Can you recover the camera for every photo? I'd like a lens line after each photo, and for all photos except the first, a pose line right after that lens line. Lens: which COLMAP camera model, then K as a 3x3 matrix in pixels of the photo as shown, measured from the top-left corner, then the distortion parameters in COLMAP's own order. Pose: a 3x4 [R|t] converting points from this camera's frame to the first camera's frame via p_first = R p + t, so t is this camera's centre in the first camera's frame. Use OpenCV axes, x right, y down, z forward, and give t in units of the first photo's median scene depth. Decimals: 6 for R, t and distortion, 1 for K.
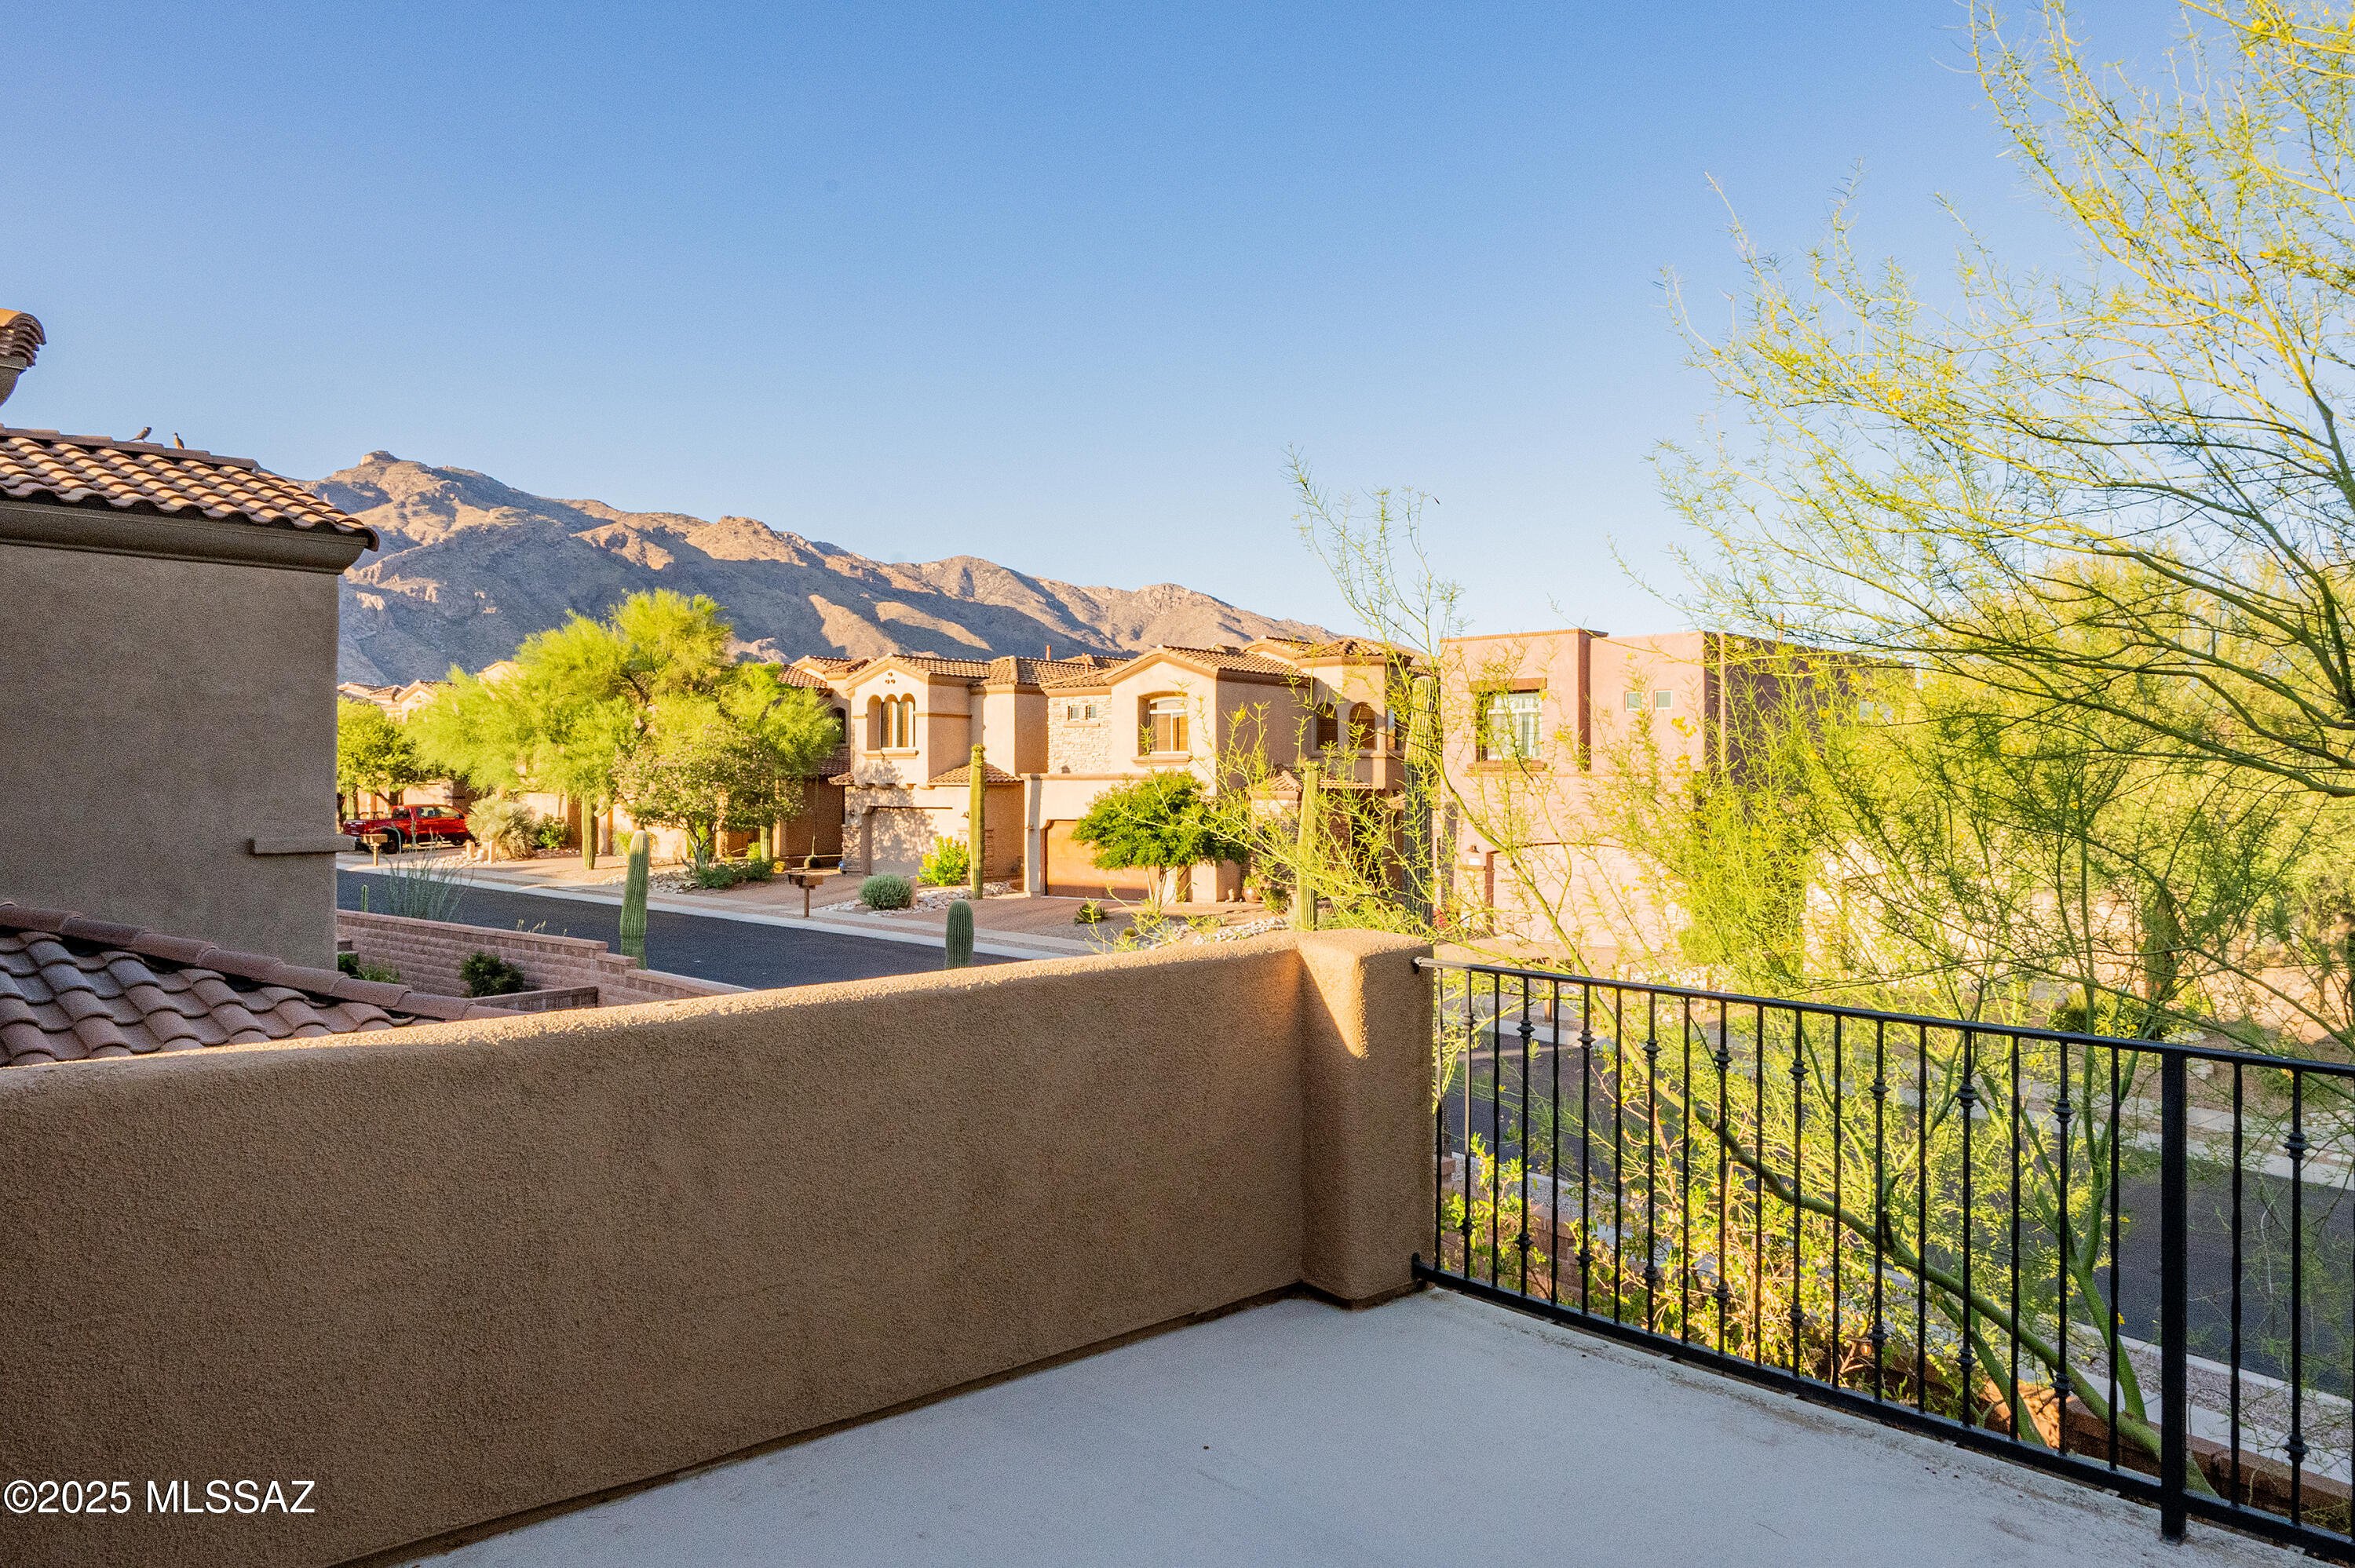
lens RADIAL K [[1833.8, 0, 1175.8], [0, 1833.8, 782.1], [0, 0, 1]] dist [-0.005687, -0.000033]
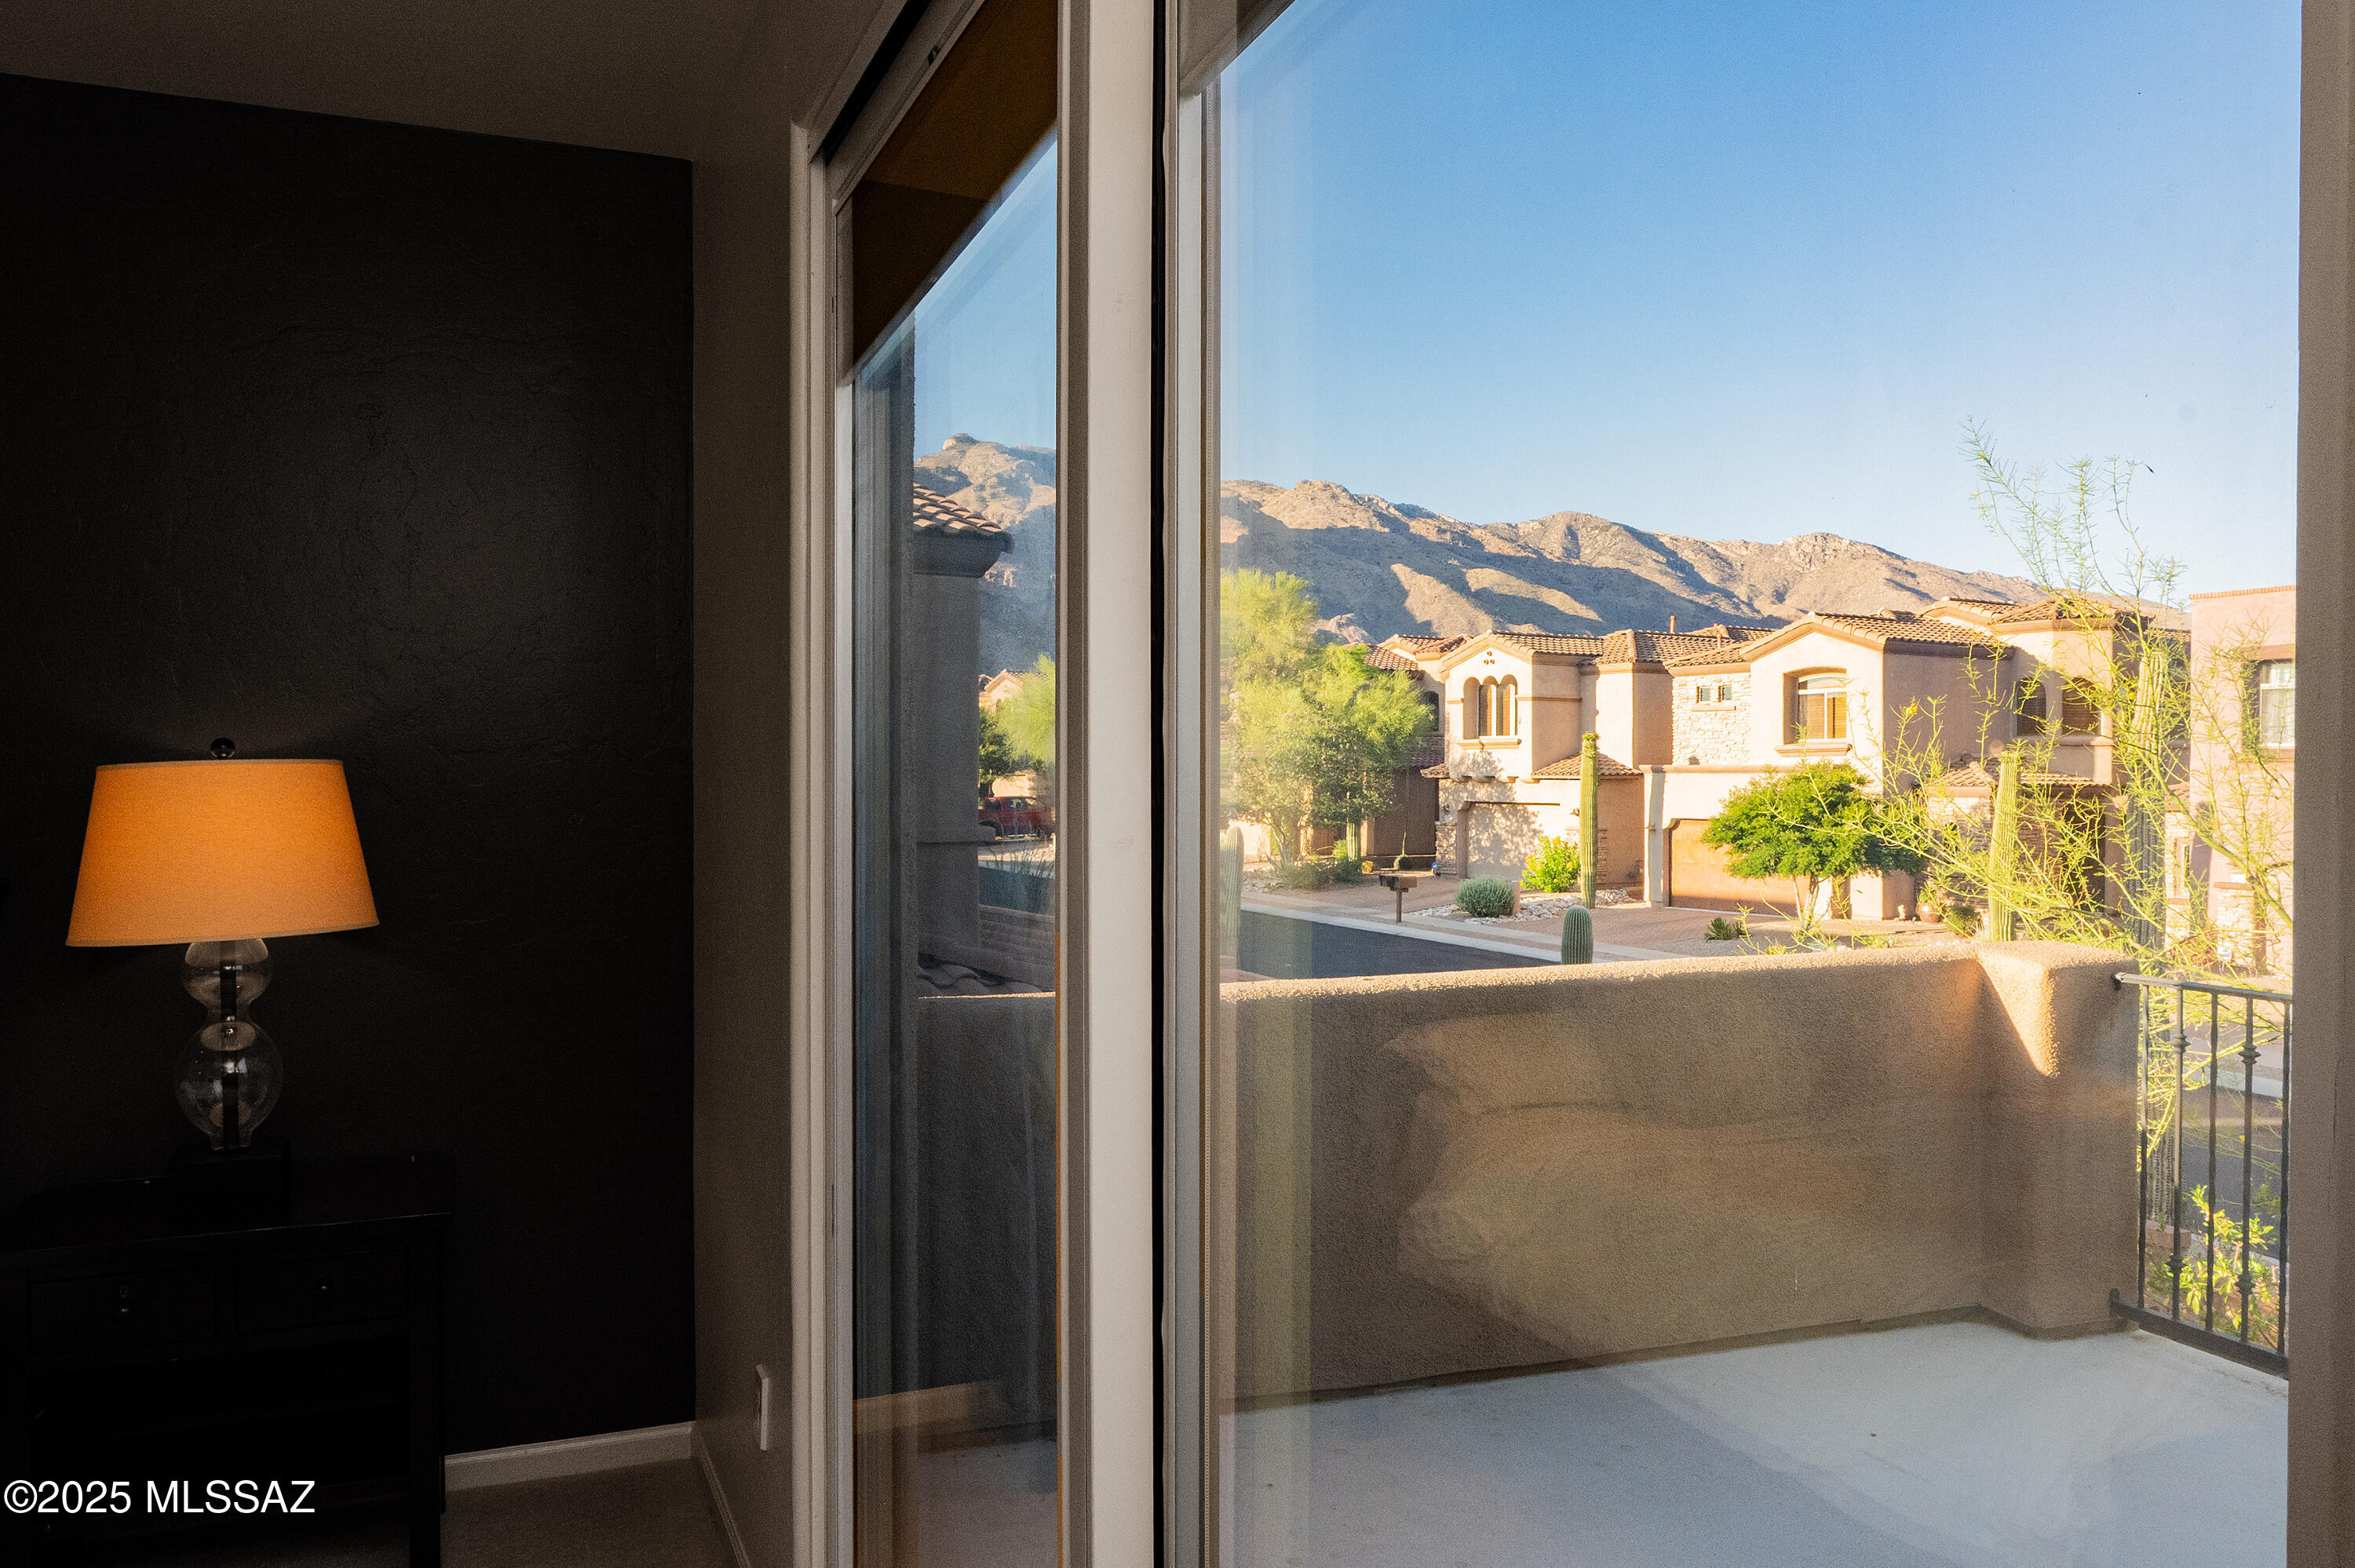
lens RADIAL K [[1710.2, 0, 1192.8], [0, 1710.2, 769.8], [0, 0, 1]] dist [0.003551, -0.004207]
pose [[0.935172, 0.000913, -0.354192, 0.004258], [-0.003778, 0.999966, -0.007395, 0.004269], [0.354173, 0.008253, 0.935143, 0.169532]]
